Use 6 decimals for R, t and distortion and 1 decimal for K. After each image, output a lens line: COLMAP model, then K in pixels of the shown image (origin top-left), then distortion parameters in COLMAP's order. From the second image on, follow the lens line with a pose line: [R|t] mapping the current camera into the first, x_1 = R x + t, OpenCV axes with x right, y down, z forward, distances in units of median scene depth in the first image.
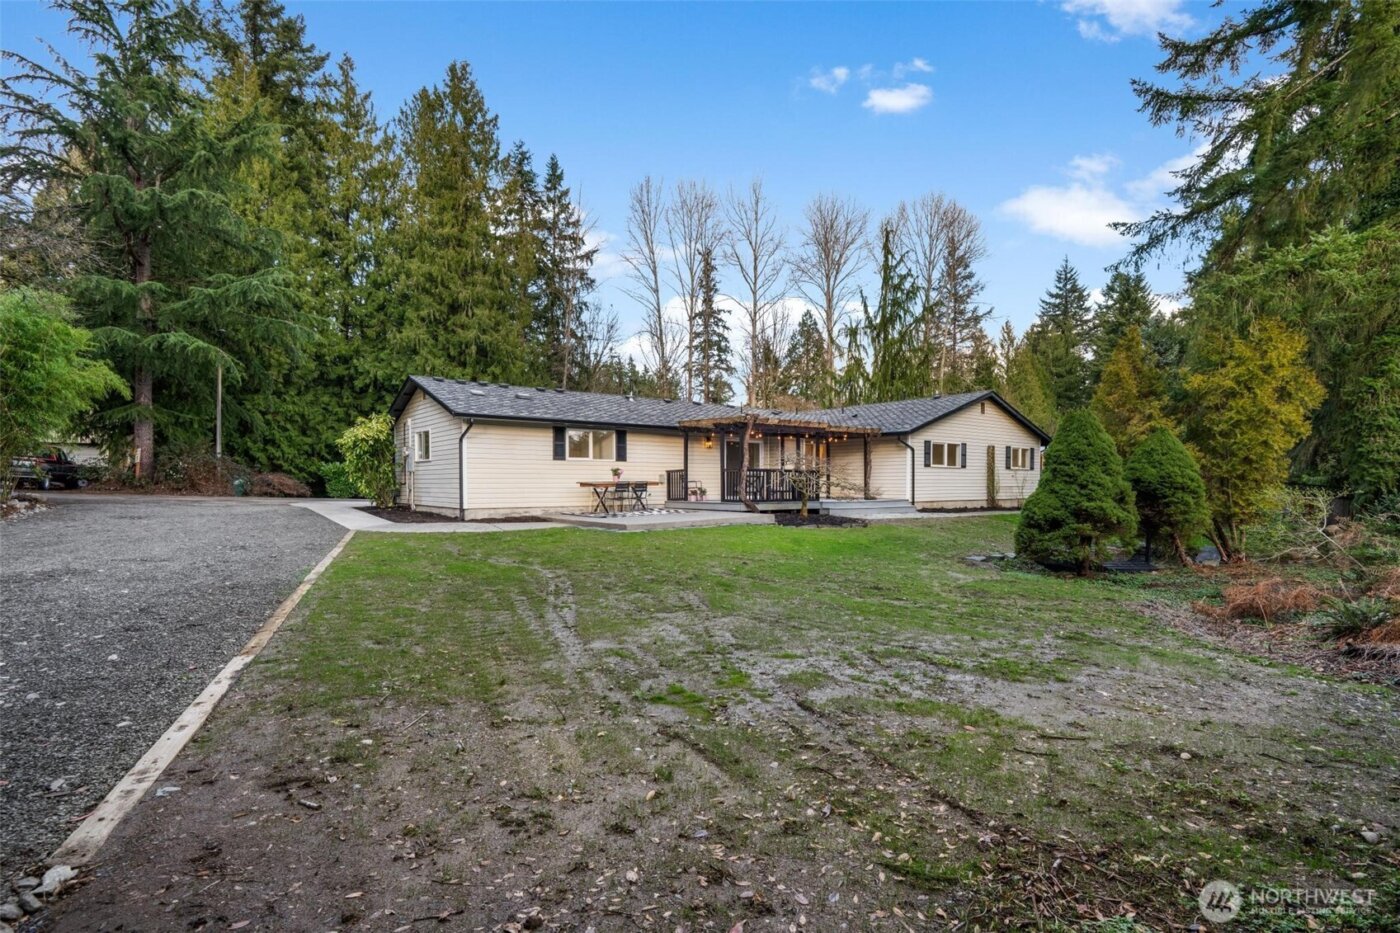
lens RADIAL K [[680.3, 0, 703.3], [0, 680.3, 485.4], [0, 0, 1]] dist [0.000409, -0.020149]
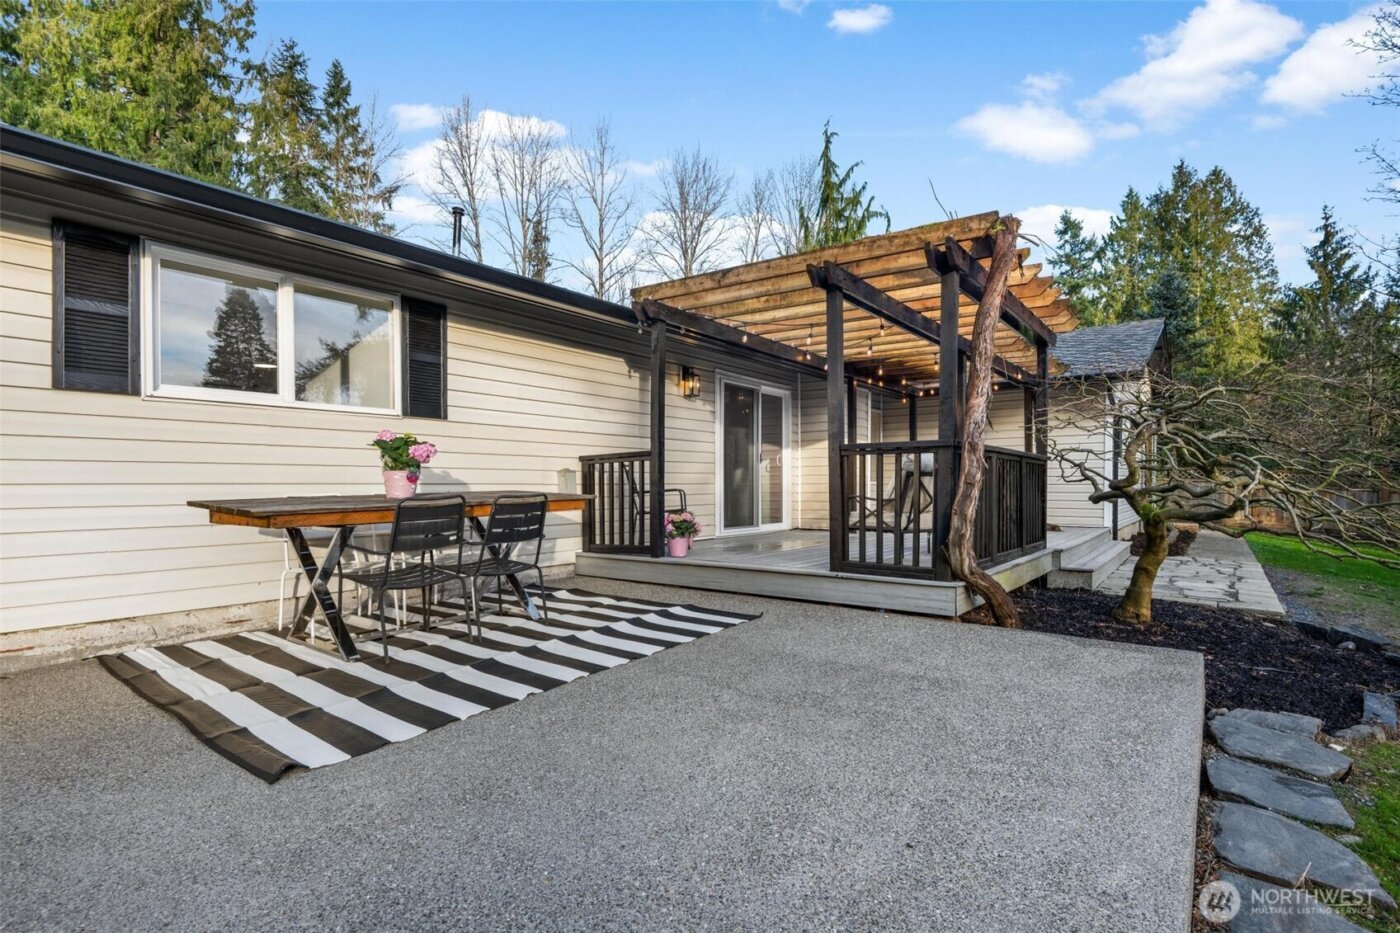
lens RADIAL K [[680.3, 0, 703.3], [0, 680.3, 485.4], [0, 0, 1]] dist [0.000409, -0.020149]
pose [[0.966420, -0.004965, 0.256918, -0.020212], [0.006228, 0.999972, -0.004104, -0.001700], [-0.256890, 0.005566, 0.966424, 0.172351]]
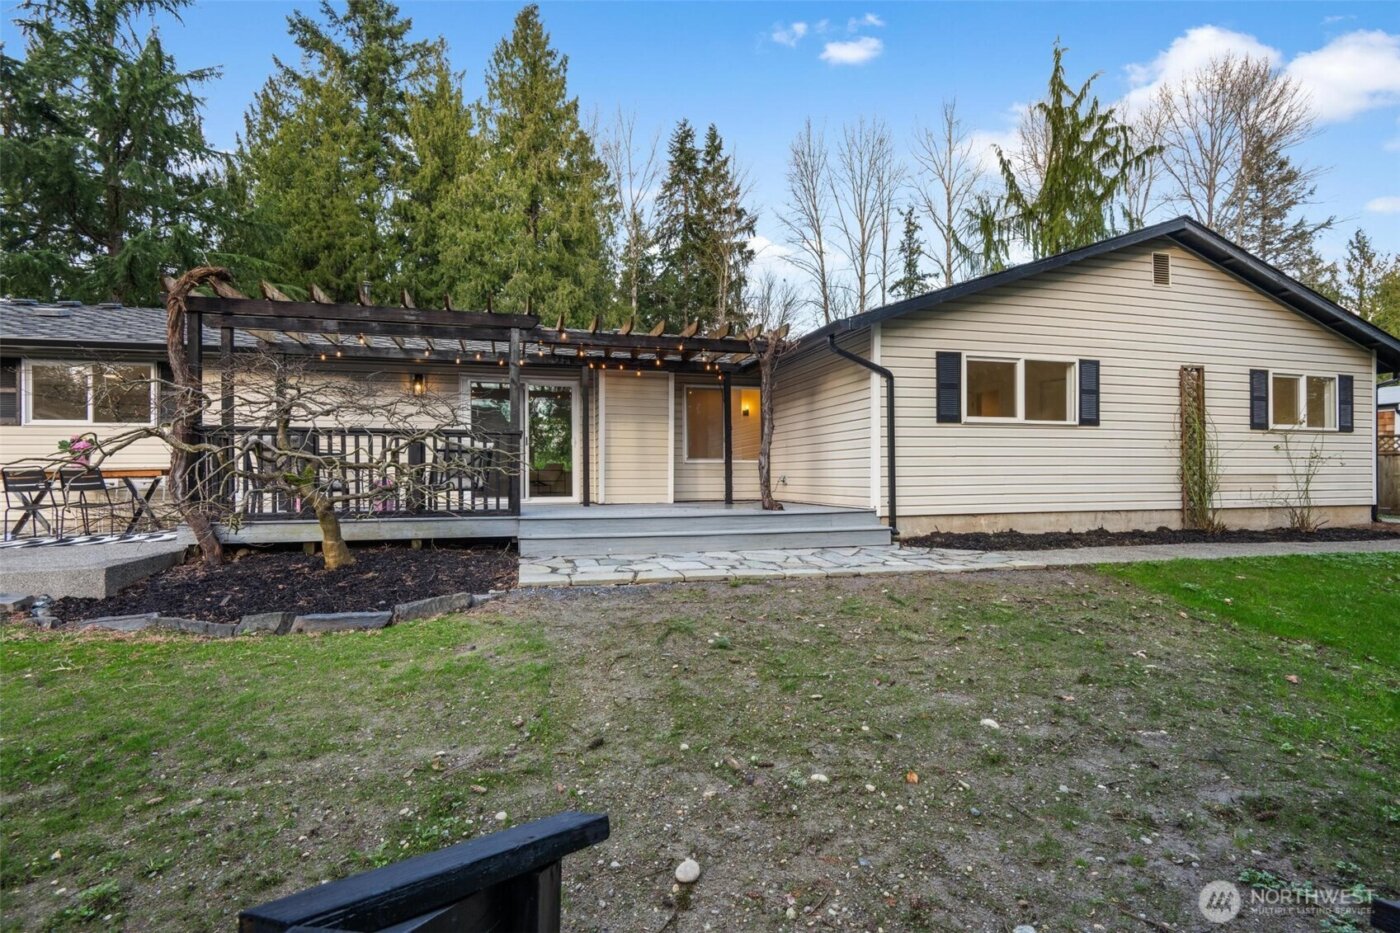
lens RADIAL K [[661.3, 0, 675.9], [0, 661.3, 465.7], [0, 0, 1]] dist [-0.000249, -0.008368]
pose [[0.918349, -0.011245, -0.395611, 0.093112], [0.002714, 0.999752, -0.022117, 0.001137], [0.395761, 0.019237, 0.918152, 0.168816]]
